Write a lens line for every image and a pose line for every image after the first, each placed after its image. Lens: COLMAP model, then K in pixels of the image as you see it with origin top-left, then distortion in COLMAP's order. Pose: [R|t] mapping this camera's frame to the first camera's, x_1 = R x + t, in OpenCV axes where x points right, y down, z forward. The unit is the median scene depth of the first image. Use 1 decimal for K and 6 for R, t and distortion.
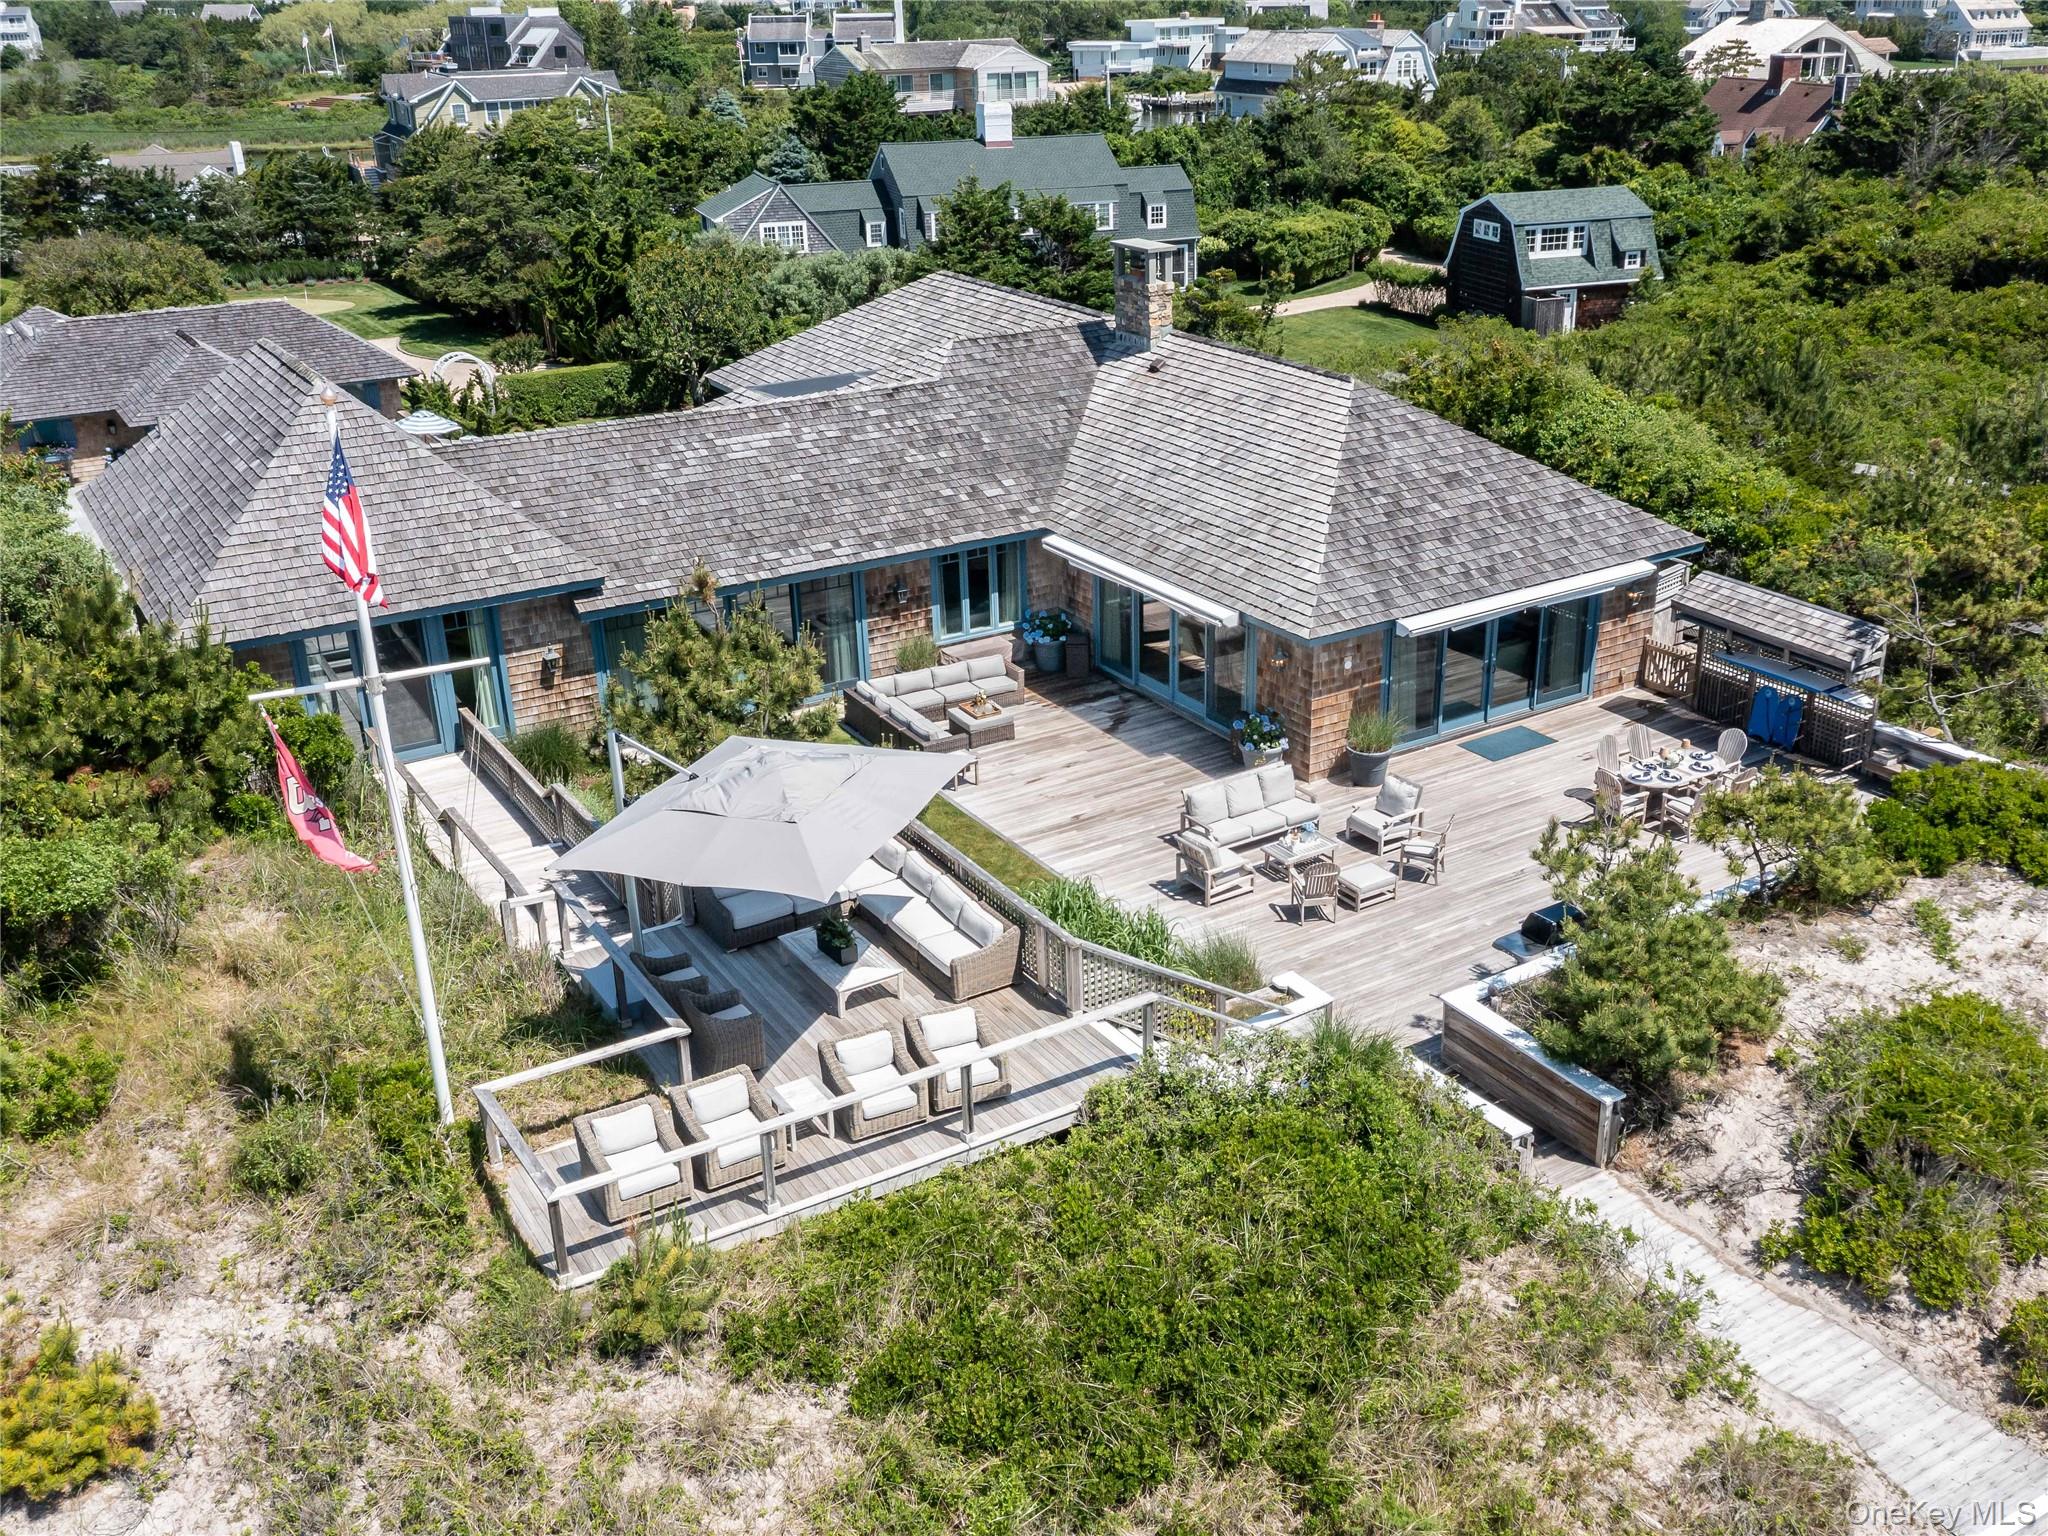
lens RADIAL K [[1892.1, 0, 1125.6], [0, 1892.1, 710.3], [0, 0, 1]] dist [0.007624, -0.003397]
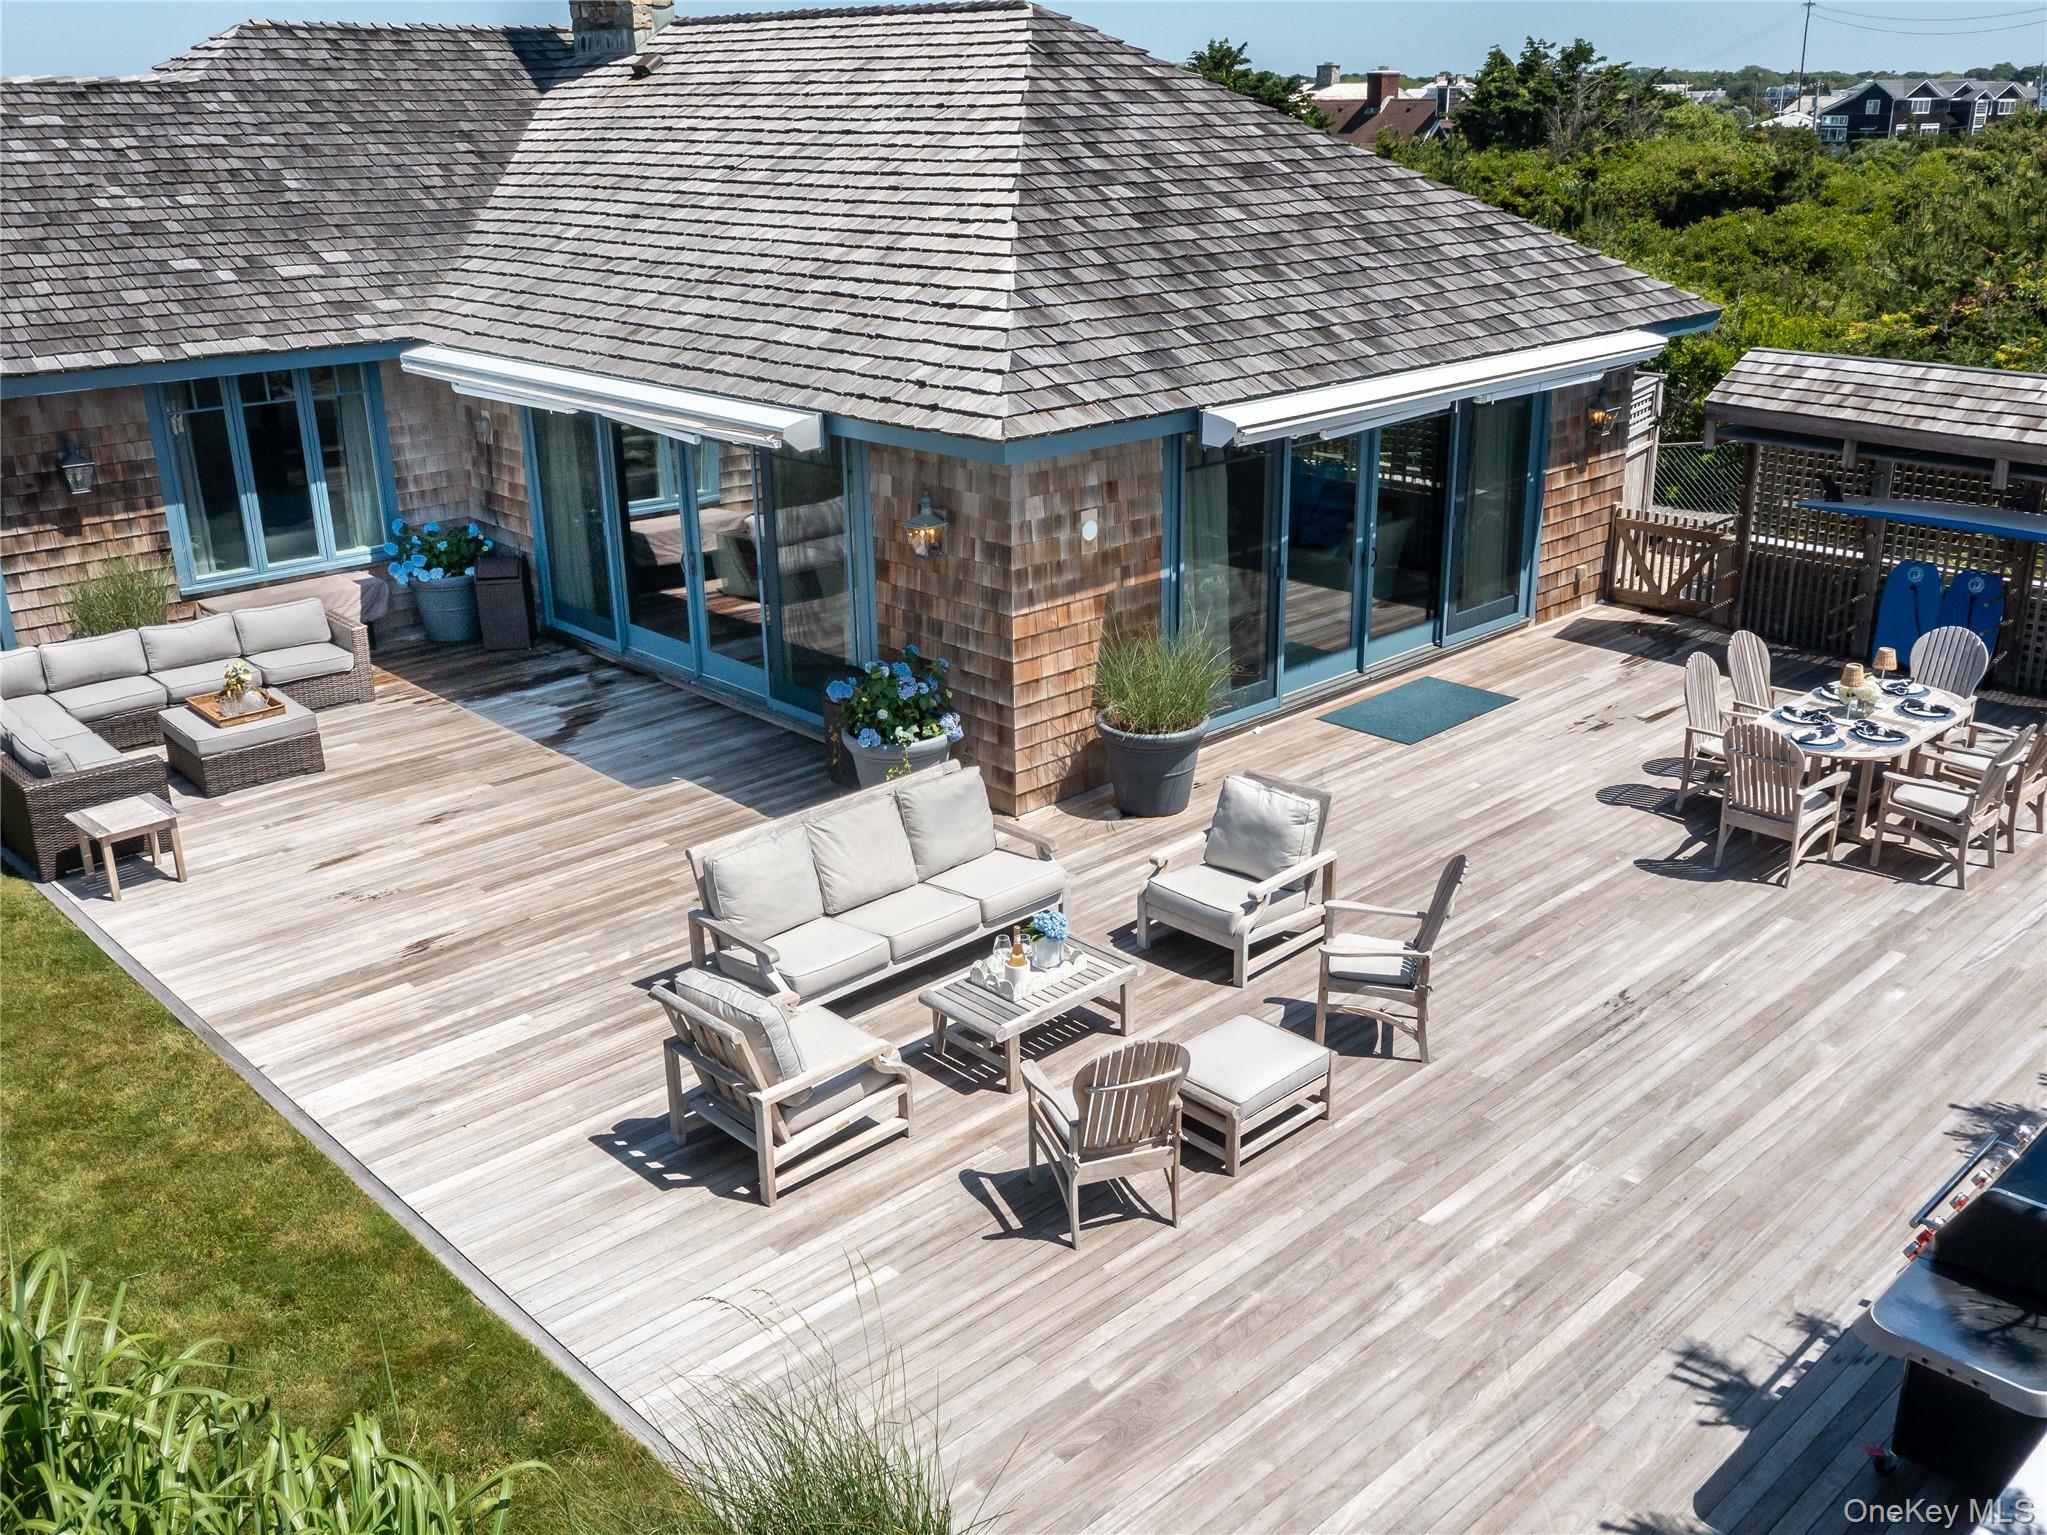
lens RADIAL K [[1860.7, 0, 1023.5], [0, 1860.7, 767.5], [0, 0, 1]] dist [-0.010241, -0.011920]
pose [[0.986856, -0.066916, 0.147097, 0.036786], [0.069685, 0.997474, -0.013747, 0.031759], [-0.145805, 0.023817, 0.989027, 0.565778]]
